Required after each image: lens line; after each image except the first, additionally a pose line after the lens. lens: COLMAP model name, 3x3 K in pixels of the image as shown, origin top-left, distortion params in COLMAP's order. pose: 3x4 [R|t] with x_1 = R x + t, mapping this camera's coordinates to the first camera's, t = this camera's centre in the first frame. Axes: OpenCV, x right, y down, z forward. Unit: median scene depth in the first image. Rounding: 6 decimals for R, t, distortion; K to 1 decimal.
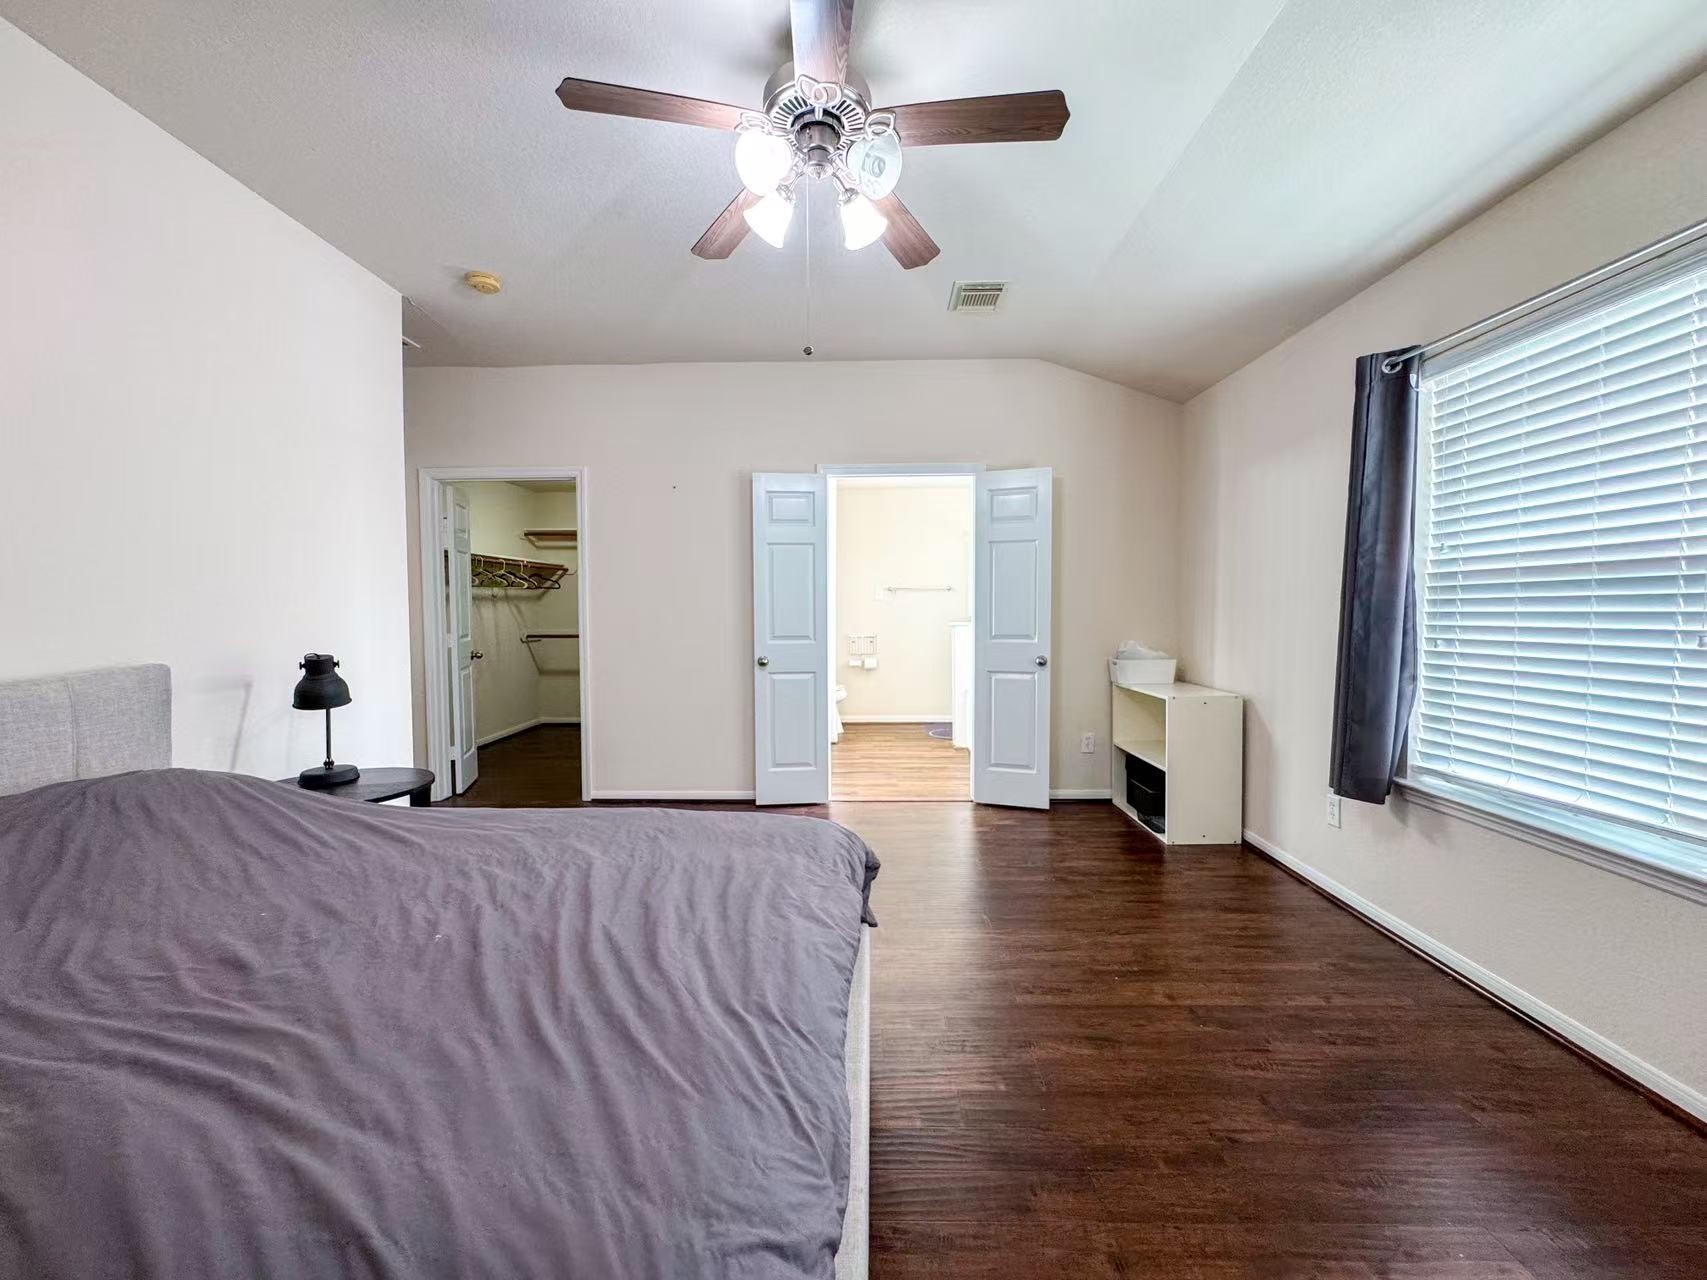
lens RADIAL K [[681.7, 0, 857.6], [0, 681.7, 642.8], [0, 0, 1]] dist [-0.000074, -0.000034]
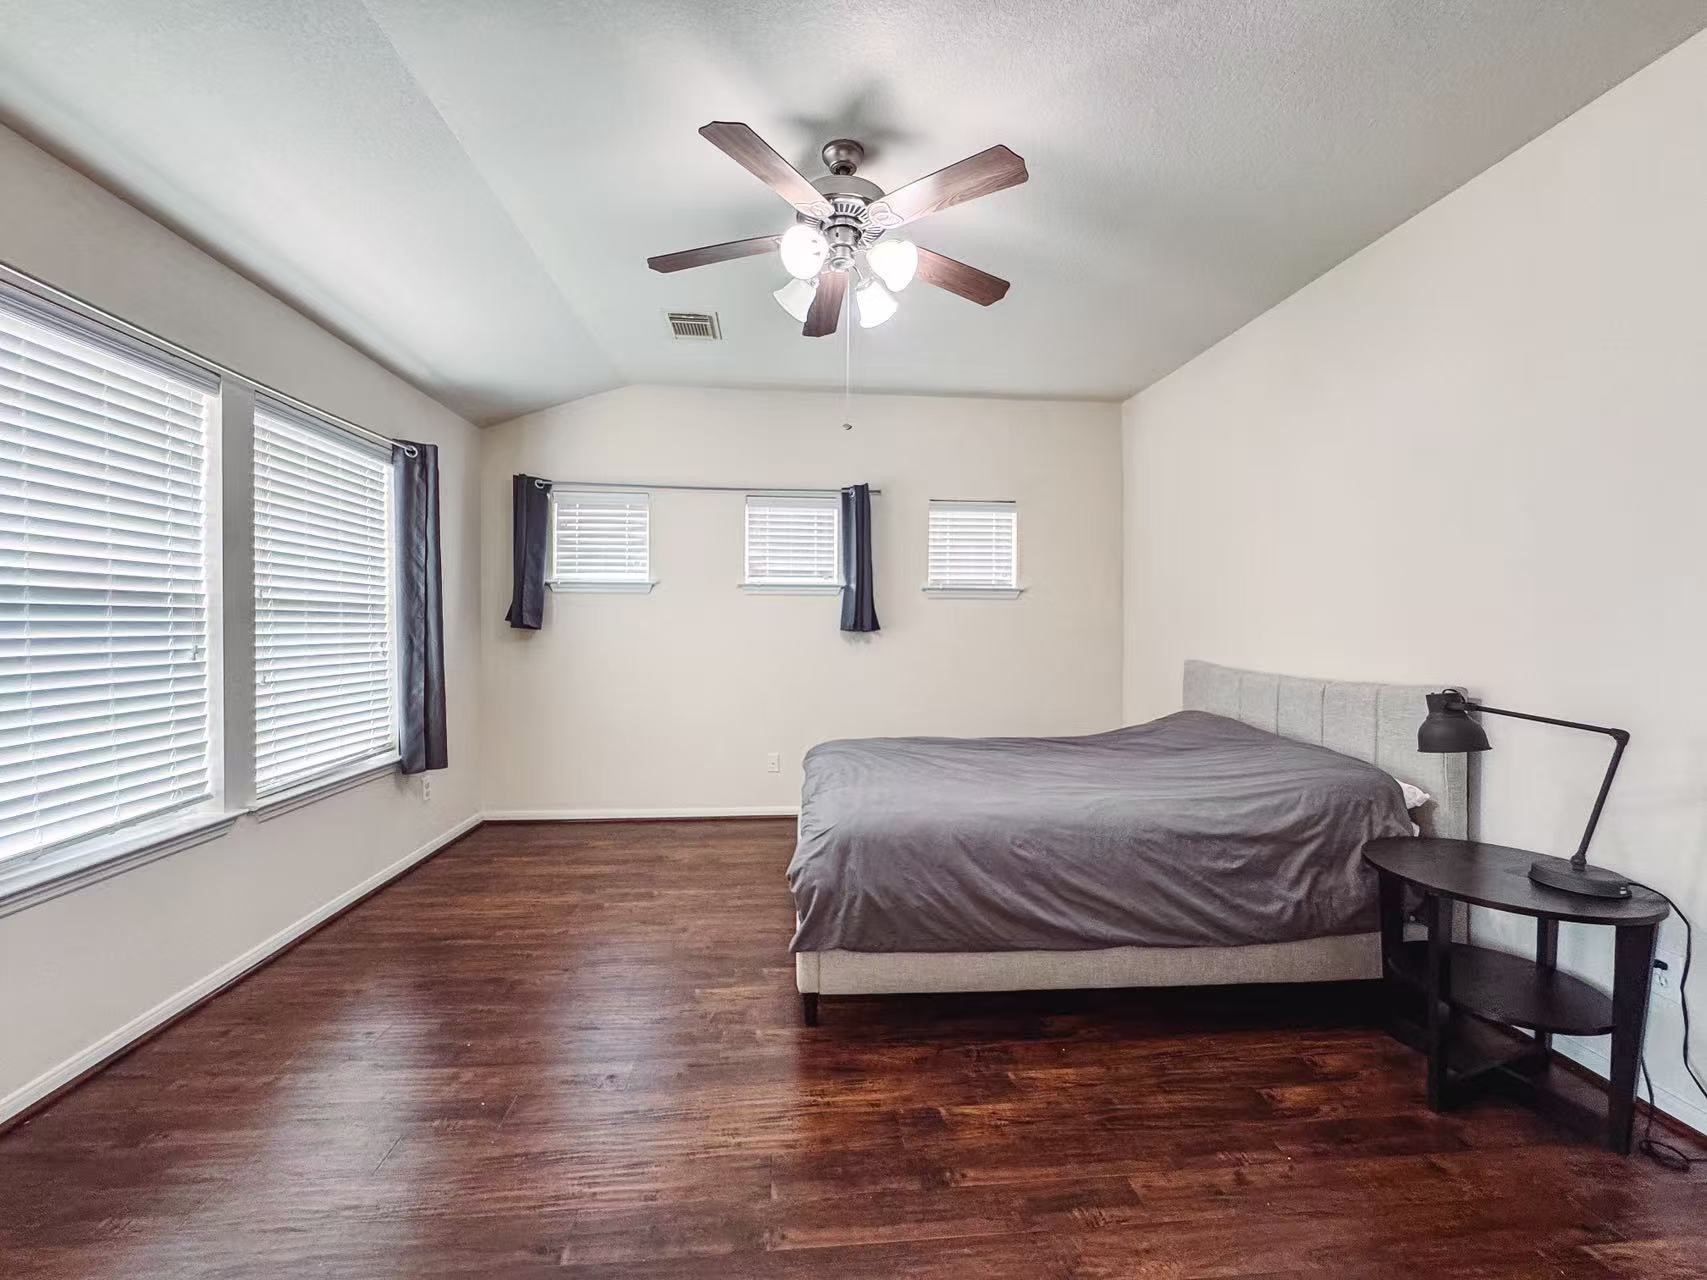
lens RADIAL K [[681.7, 0, 846.4], [0, 681.7, 632.7], [0, 0, 1]] dist [-0.000074, -0.000034]
pose [[-0.994760, 0.001434, -0.102231, 0.068940], [-0.005010, 0.998016, 0.062755, -0.151336], [0.102118, 0.062938, -0.992779, 2.671147]]
